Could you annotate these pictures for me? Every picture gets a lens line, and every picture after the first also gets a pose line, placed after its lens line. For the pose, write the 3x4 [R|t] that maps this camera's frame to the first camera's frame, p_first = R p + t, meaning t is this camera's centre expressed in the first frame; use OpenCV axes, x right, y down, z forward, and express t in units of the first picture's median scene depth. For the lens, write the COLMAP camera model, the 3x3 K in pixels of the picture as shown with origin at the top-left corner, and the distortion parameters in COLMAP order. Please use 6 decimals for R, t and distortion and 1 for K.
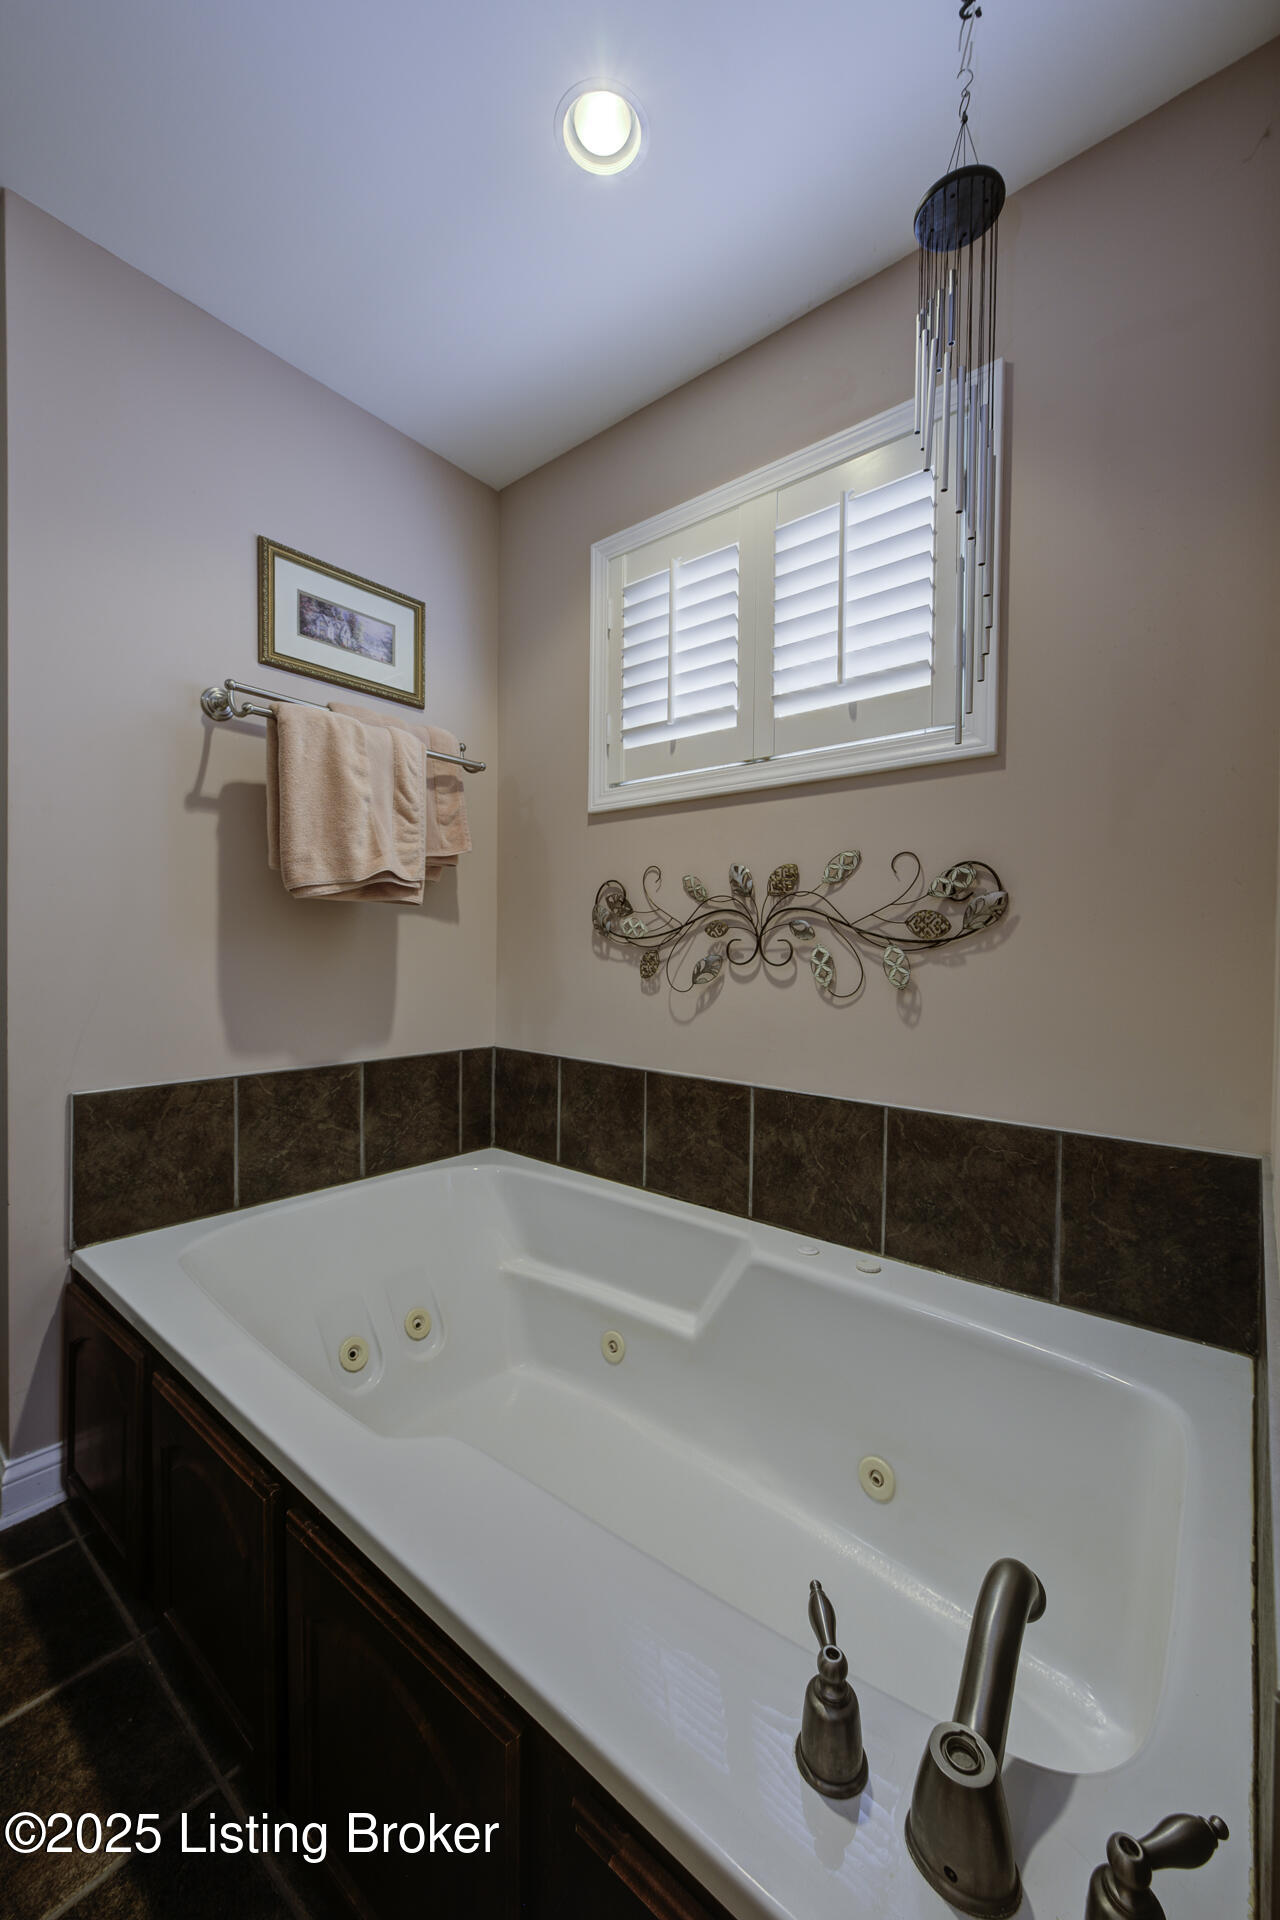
lens RADIAL K [[754.7, 0, 652.3], [0, 754.7, 959.9], [0, 0, 1]] dist [-0.000083, -0.000203]
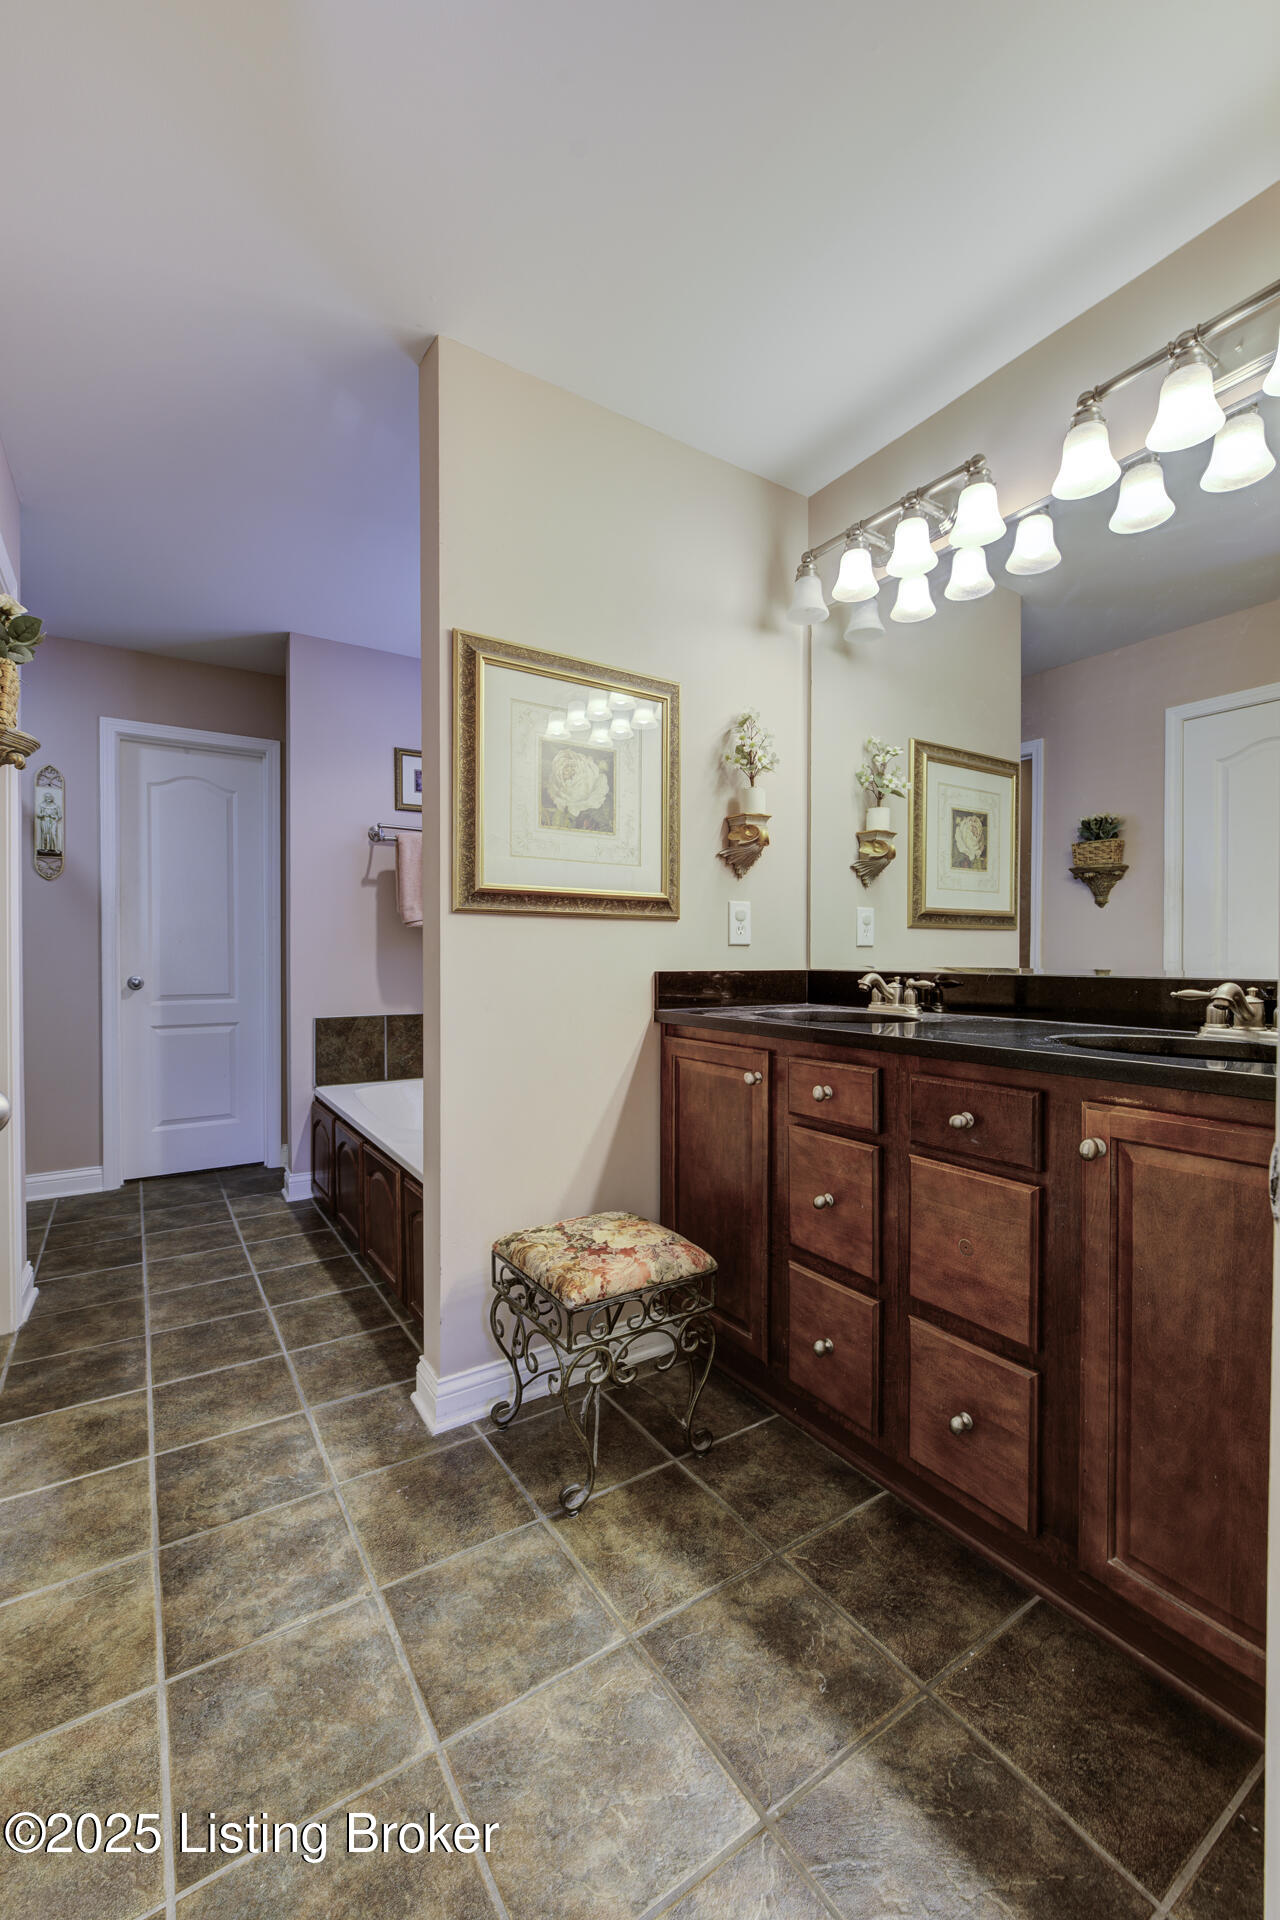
lens RADIAL K [[754.7, 0, 626.7], [0, 754.7, 949.3], [0, 0, 1]] dist [-0.000083, -0.000203]
pose [[0.952775, -0.008342, -0.303564, 0.718066], [0.005294, 0.999927, -0.010861, 0.003751], [0.303632, 0.008741, 0.952749, -0.774576]]
